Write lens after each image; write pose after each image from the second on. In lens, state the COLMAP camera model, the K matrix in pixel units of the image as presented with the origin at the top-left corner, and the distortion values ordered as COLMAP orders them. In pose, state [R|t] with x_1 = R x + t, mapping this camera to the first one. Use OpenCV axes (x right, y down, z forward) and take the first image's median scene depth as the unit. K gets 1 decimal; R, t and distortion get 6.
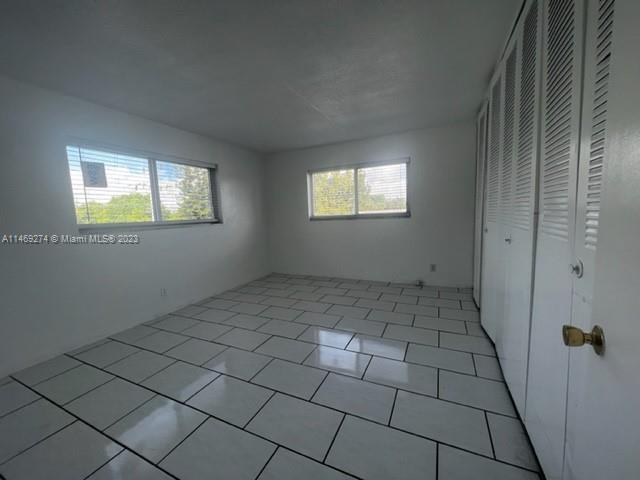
lens RADIAL K [[258.6, 0, 321.4], [0, 258.6, 237.4], [0, 0, 1]] dist [0.016719, -0.001515]
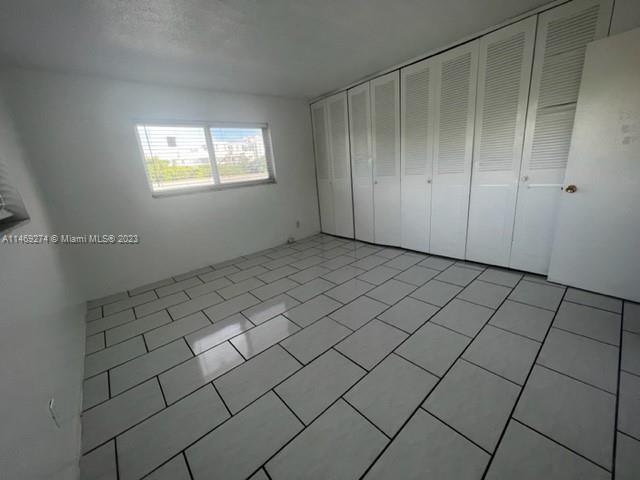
lens RADIAL K [[258.6, 0, 319.0], [0, 258.6, 238.5], [0, 0, 1]] dist [0.016719, -0.001515]
pose [[0.398554, -0.235966, 0.886270, -0.565403], [0.158360, 0.969527, 0.186919, -0.026097], [-0.903370, 0.065852, 0.423777, 0.395680]]
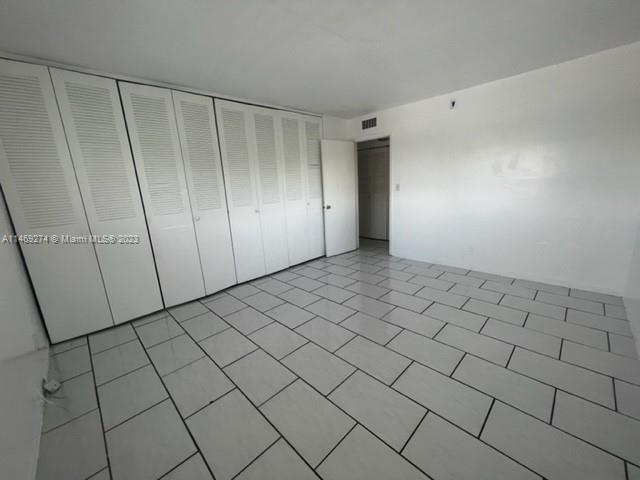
lens RADIAL K [[258.6, 0, 315.7], [0, 258.6, 243.2], [0, 0, 1]] dist [0.016719, -0.001515]
pose [[-0.930041, 0.023961, 0.366674, -0.199583], [0.139502, 0.946188, 0.292006, -0.116211], [-0.339946, 0.322729, -0.883336, 1.137855]]
